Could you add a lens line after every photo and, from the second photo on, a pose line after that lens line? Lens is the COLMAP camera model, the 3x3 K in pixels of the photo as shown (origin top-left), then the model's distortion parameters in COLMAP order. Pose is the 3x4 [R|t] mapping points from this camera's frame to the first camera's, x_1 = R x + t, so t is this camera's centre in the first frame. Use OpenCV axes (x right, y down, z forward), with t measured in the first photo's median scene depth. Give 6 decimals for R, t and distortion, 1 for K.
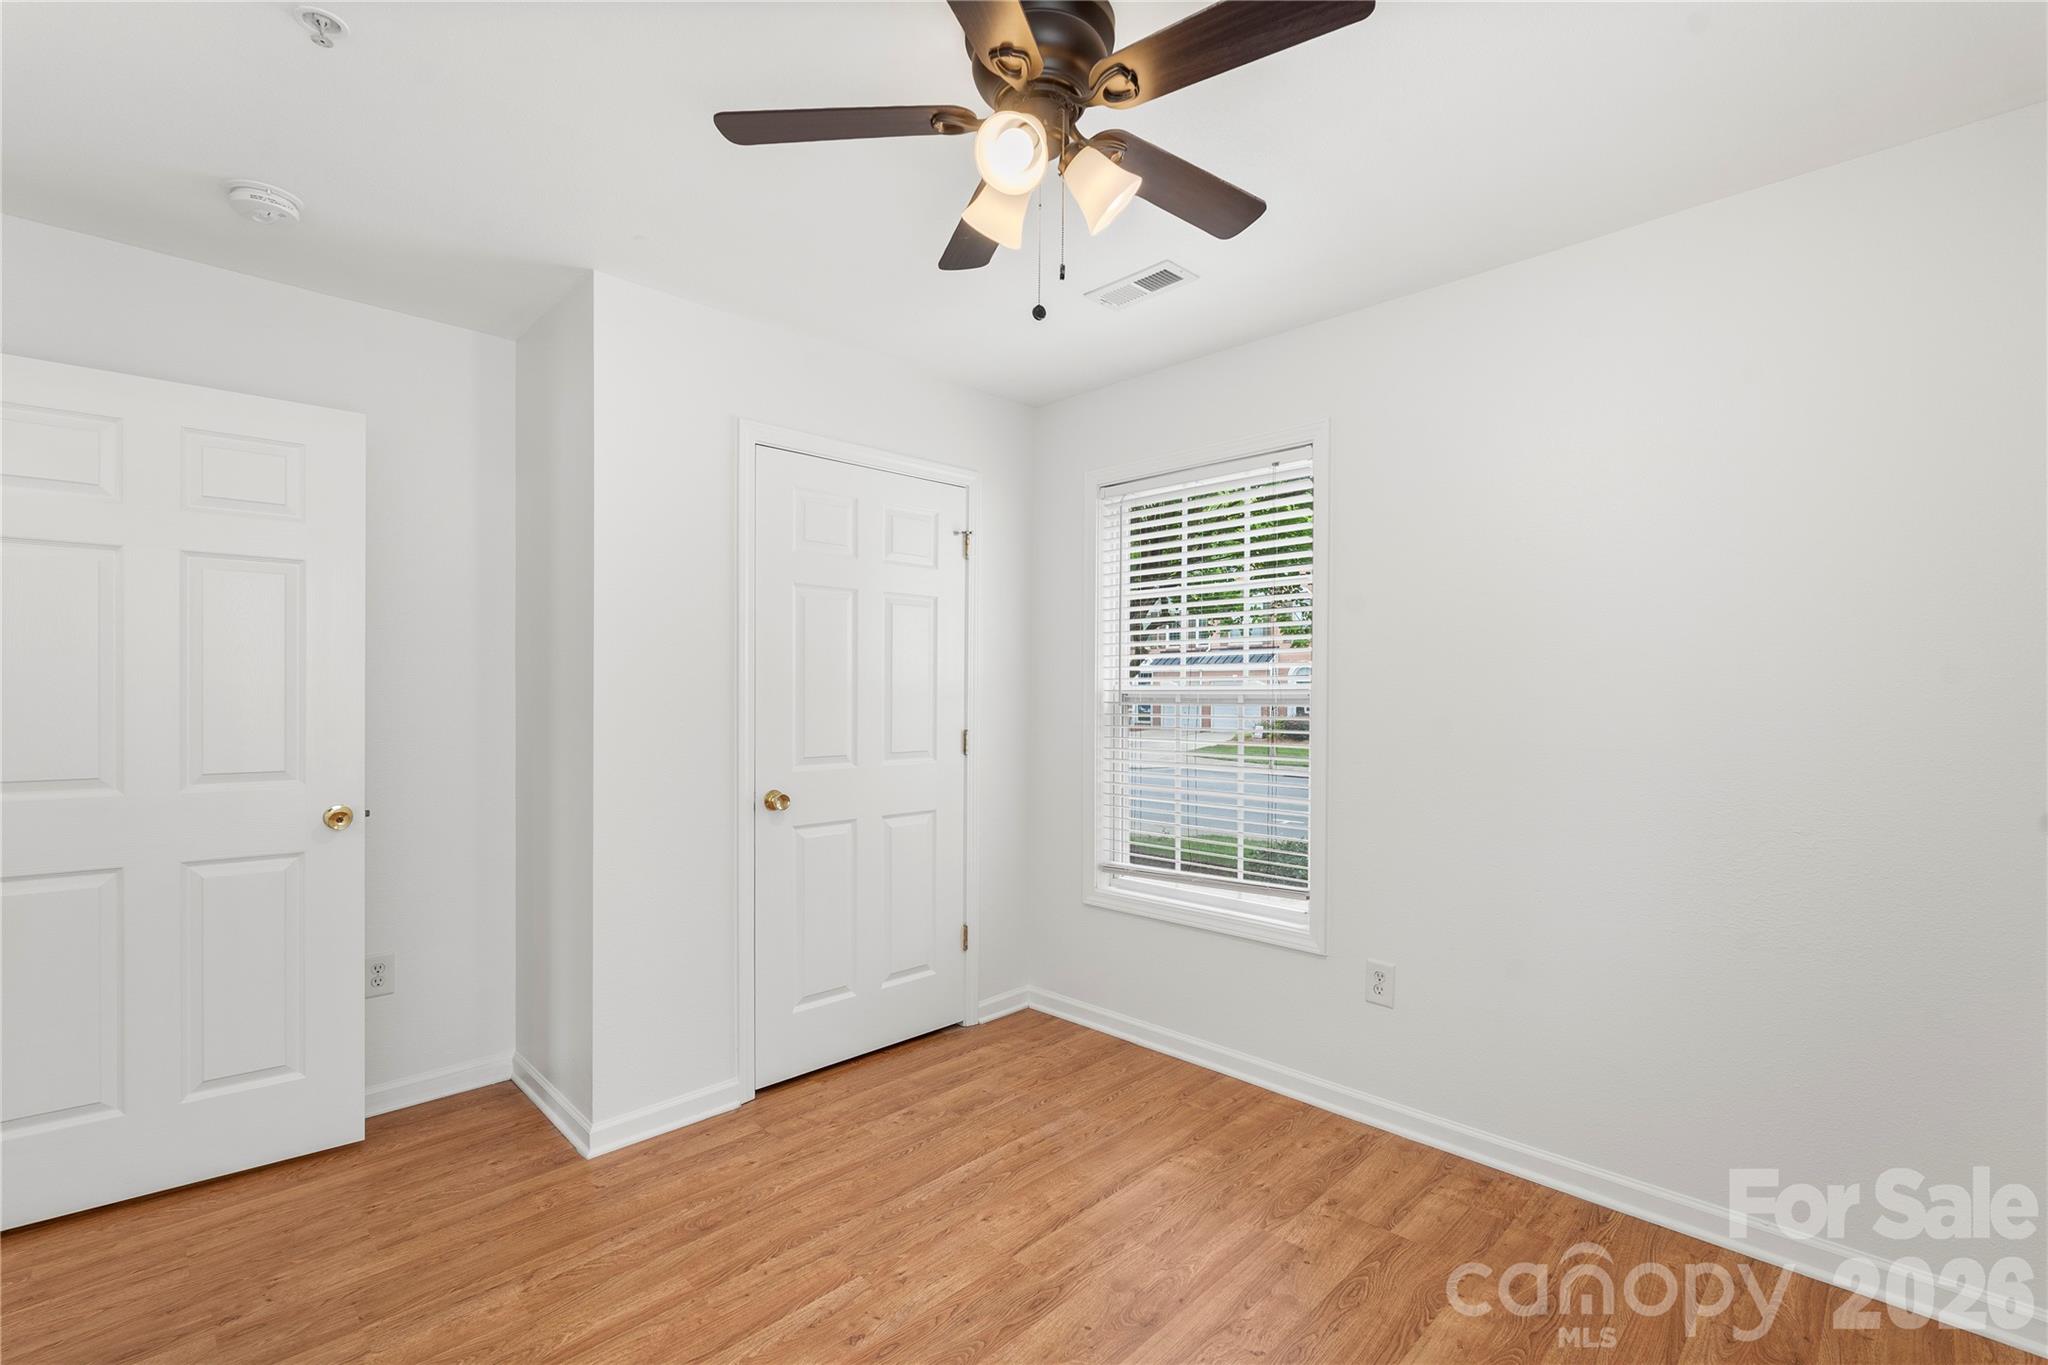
lens RADIAL K [[910.5, 0, 1031.3], [0, 910.5, 700.6], [0, 0, 1]] dist [-0.001232, -0.000229]
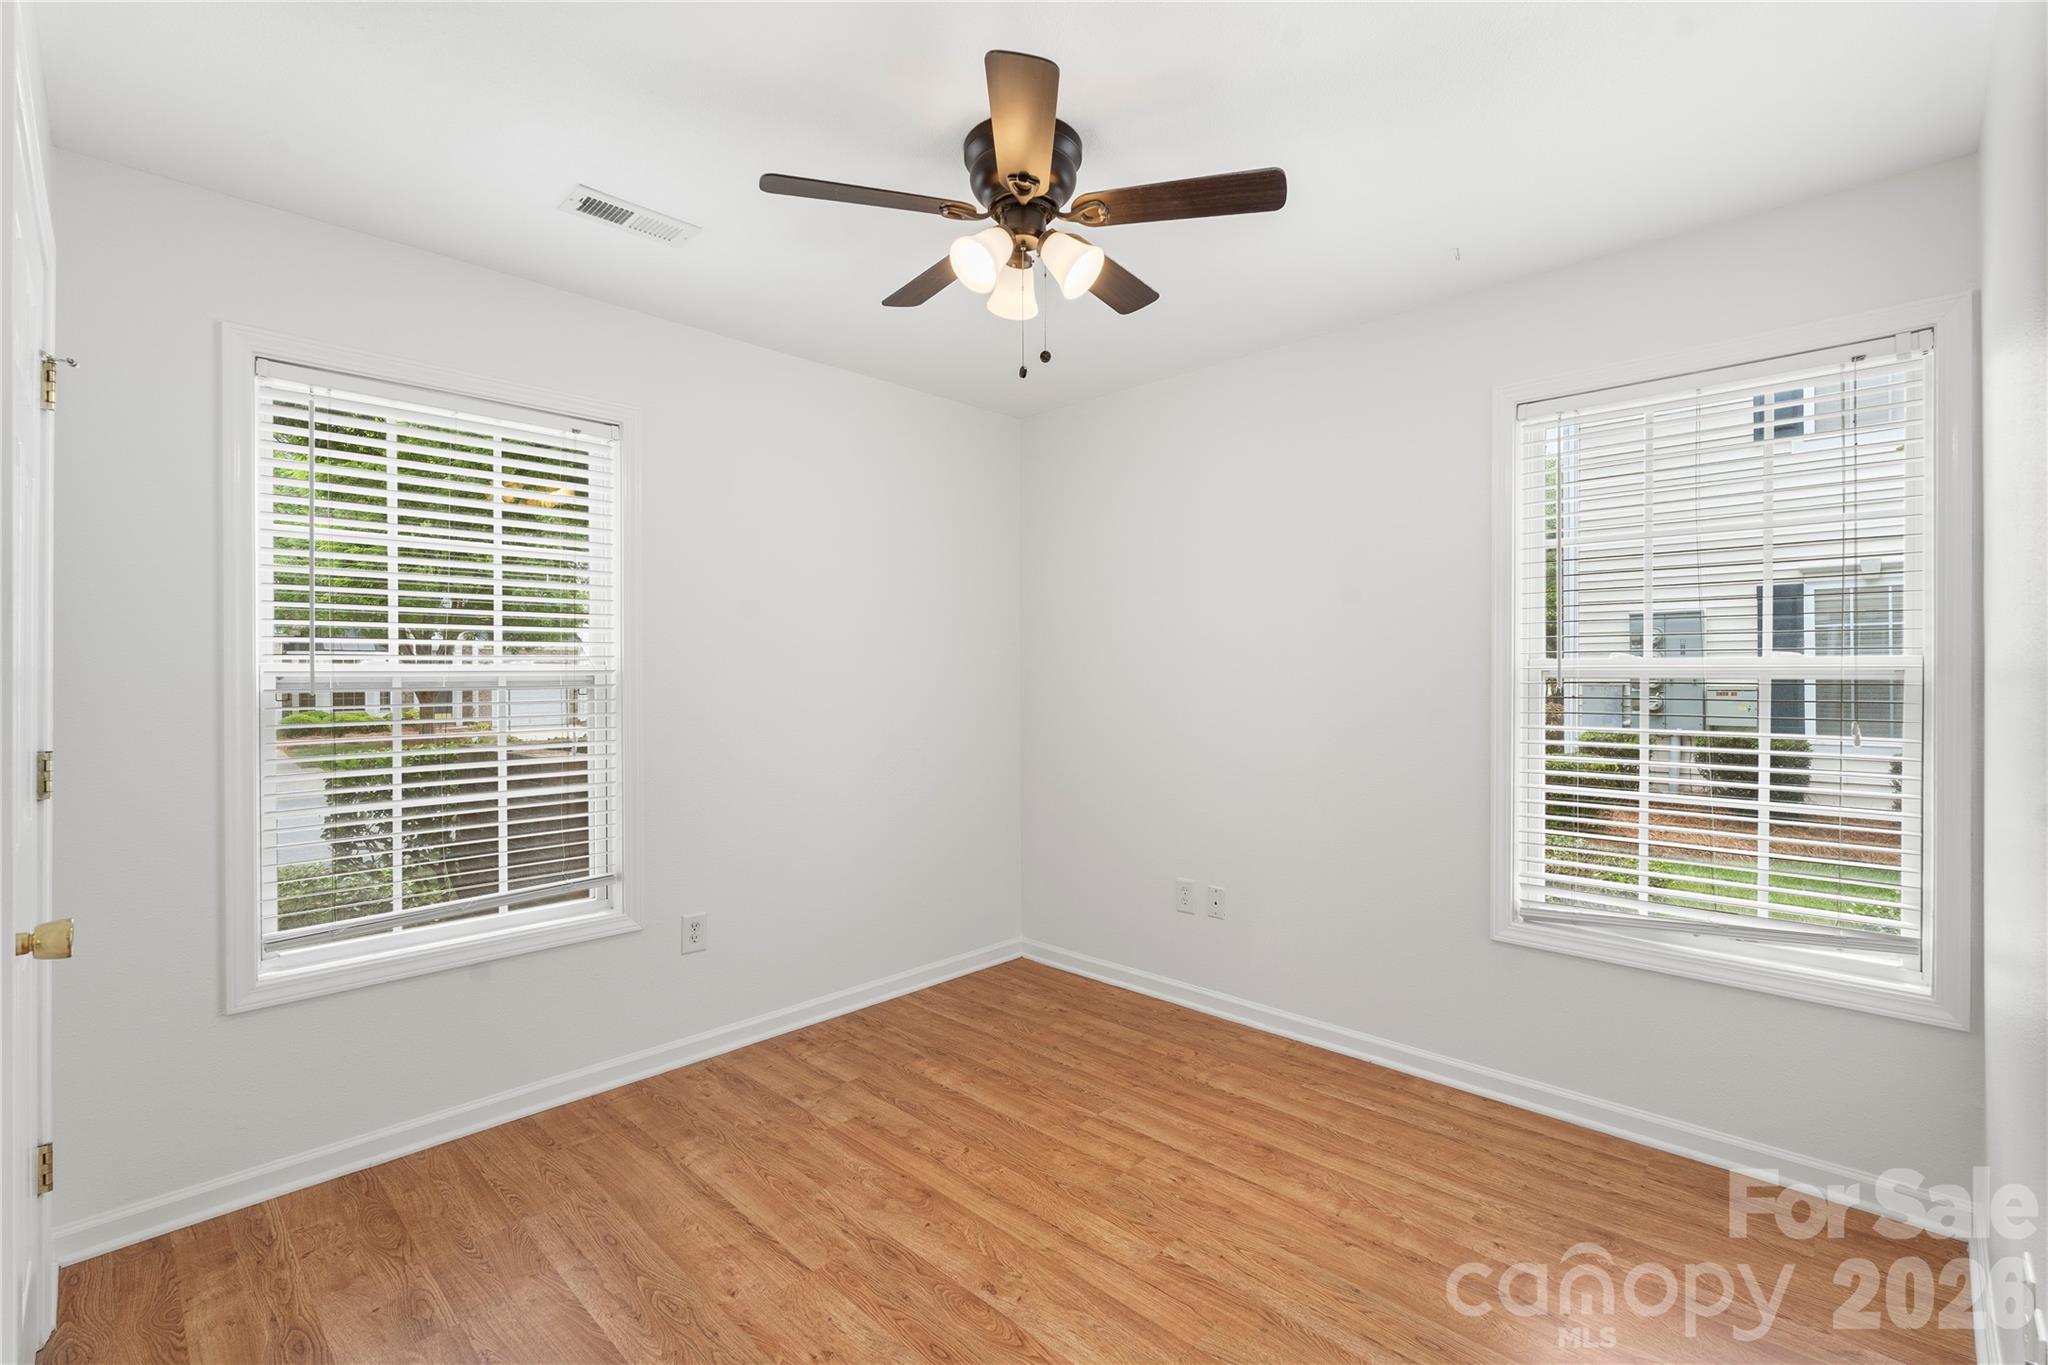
lens RADIAL K [[910.6, 0, 1028.8], [0, 910.6, 676.3], [0, 0, 1]] dist [-0.000425, -0.000064]
pose [[-0.007951, -0.007558, 0.999940, -0.790812], [0.015582, 0.999849, 0.007681, -0.007632], [-0.999847, 0.015642, -0.007832, 0.635110]]
